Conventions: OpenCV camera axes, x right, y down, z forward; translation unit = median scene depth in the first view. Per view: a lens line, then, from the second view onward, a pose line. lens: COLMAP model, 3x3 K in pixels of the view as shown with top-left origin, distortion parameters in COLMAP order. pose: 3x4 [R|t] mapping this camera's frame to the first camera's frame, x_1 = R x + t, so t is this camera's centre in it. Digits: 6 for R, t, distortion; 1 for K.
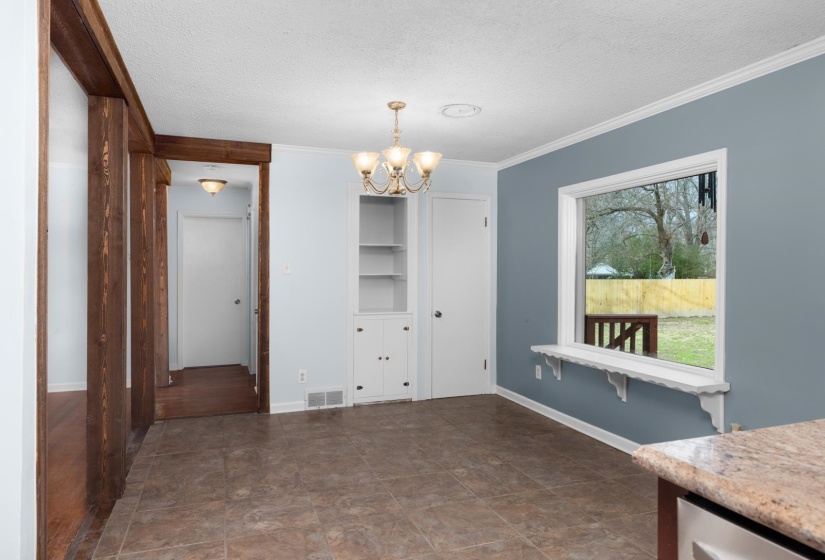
lens RADIAL K [[520.8, 0, 406.9], [0, 520.8, 274.5], [0, 0, 1]] dist [-0.001686, -0.000980]
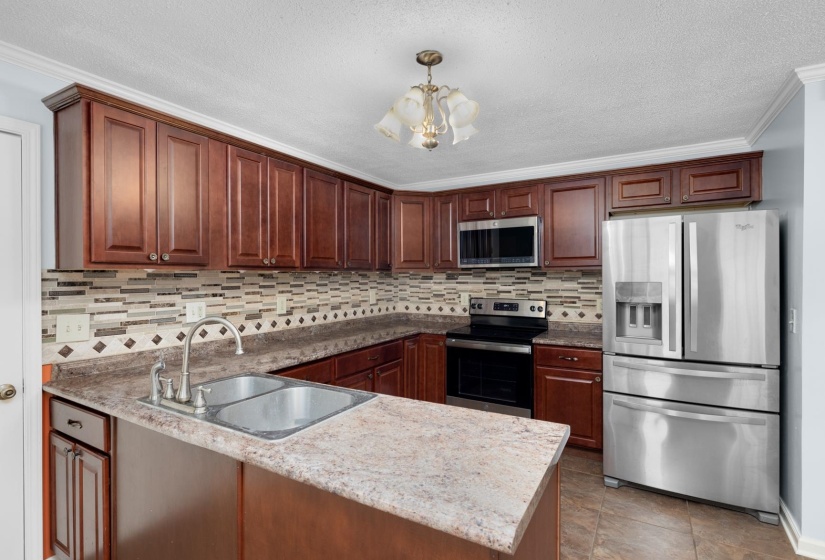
lens RADIAL K [[398.7, 0, 412.6], [0, 398.7, 279.4], [0, 0, 1]] dist [-0.002124, -0.000134]
pose [[-0.770771, 0.006376, -0.637080, 0.518060], [0.002323, 0.999971, 0.007197, -0.041324], [0.637108, 0.004068, -0.770764, 0.531181]]
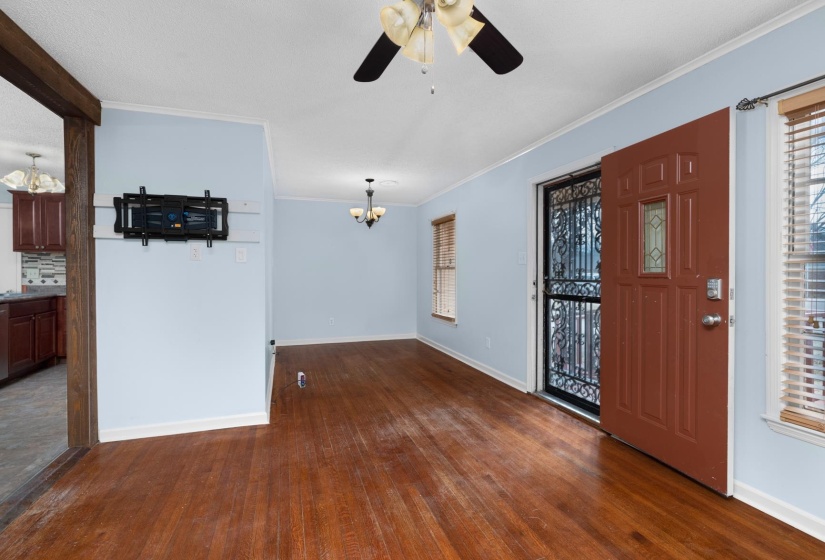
lens RADIAL K [[373.6, 0, 406.8], [0, 373.6, 273.1], [0, 0, 1]] dist [-0.004539, -0.000003]
pose [[-0.999430, -0.002710, 0.033649, -1.082081], [-0.002464, 0.999970, 0.007367, 0.015997], [-0.033668, 0.007280, -0.999407, 1.257233]]
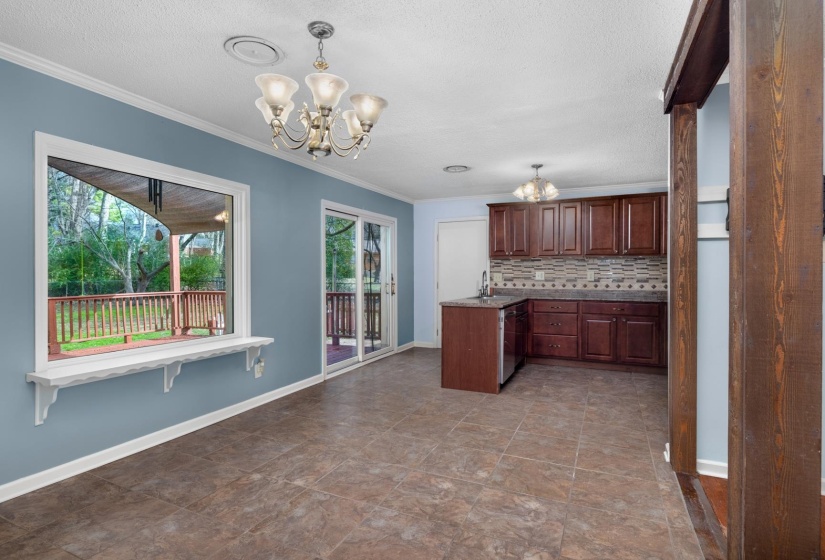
lens RADIAL K [[418.6, 0, 412.5], [0, 418.6, 280.0], [0, 0, 1]] dist [-0.002194, -0.000221]
pose [[-0.709160, -0.014229, 0.704904, -0.556949], [-0.003160, 0.999850, 0.017003, 0.014103], [-0.705041, 0.009830, -0.709099, 1.412528]]
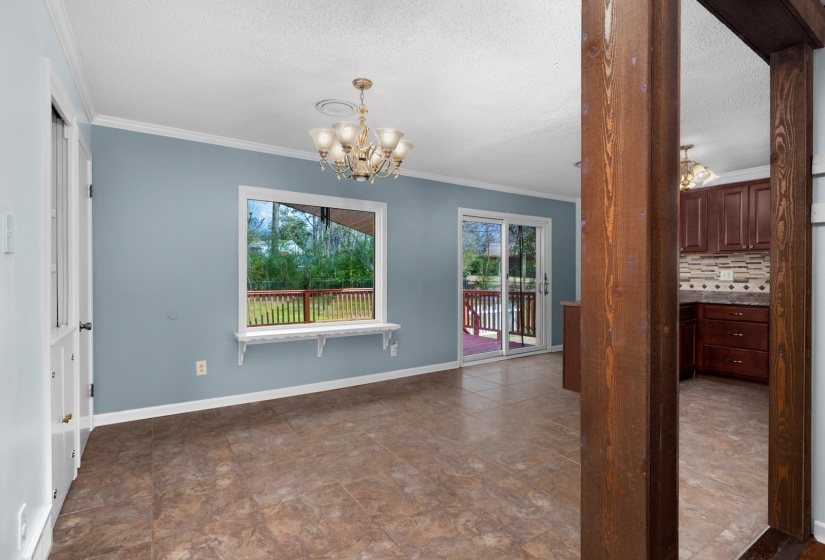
lens RADIAL K [[398.7, 0, 412.6], [0, 398.7, 279.4], [0, 0, 1]] dist [-0.002124, -0.000134]
pose [[-0.236251, -0.015860, 0.971563, -0.792069], [-0.001904, 0.999872, 0.015860, 0.018649], [-0.971690, 0.001897, -0.236251, 1.154178]]
